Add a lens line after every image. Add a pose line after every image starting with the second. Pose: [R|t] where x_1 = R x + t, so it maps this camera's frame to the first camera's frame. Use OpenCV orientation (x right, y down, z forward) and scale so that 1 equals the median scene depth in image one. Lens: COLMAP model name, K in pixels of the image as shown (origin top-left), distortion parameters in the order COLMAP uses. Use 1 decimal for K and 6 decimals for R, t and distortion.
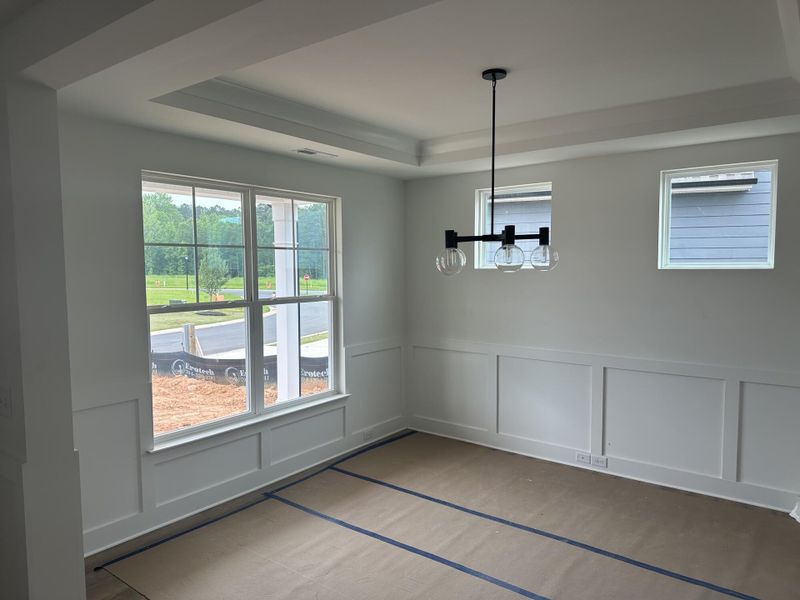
lens RADIAL K [[553.2, 0, 400.3], [0, 553.2, 303.7], [0, 0, 1]] dist [0.059930, -0.031053]
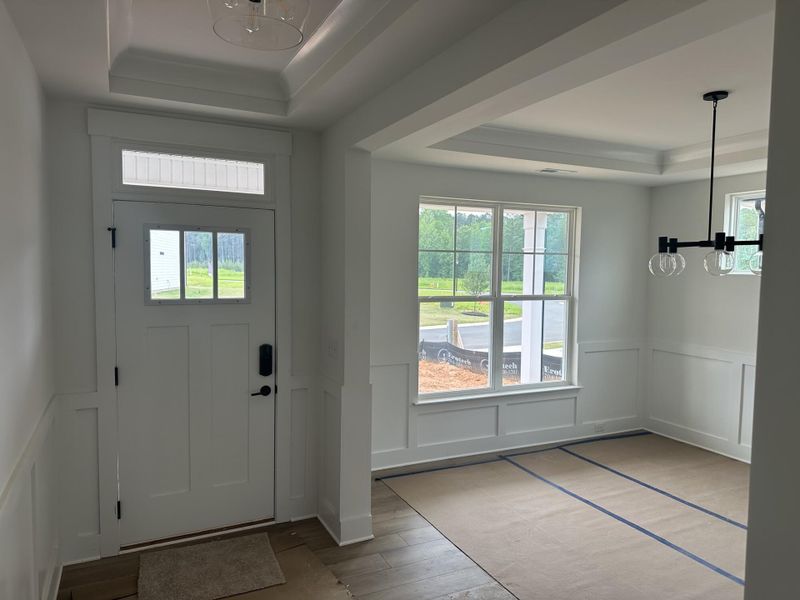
lens RADIAL K [[570.2, 0, 397.9], [0, 570.2, 304.6], [0, 0, 1]] dist [-0.002851, -0.006480]
pose [[0.890342, 0.042431, -0.453311, 0.100768], [-0.047196, 0.998885, 0.000802, 0.020394], [0.452840, 0.020681, 0.891352, -0.194151]]
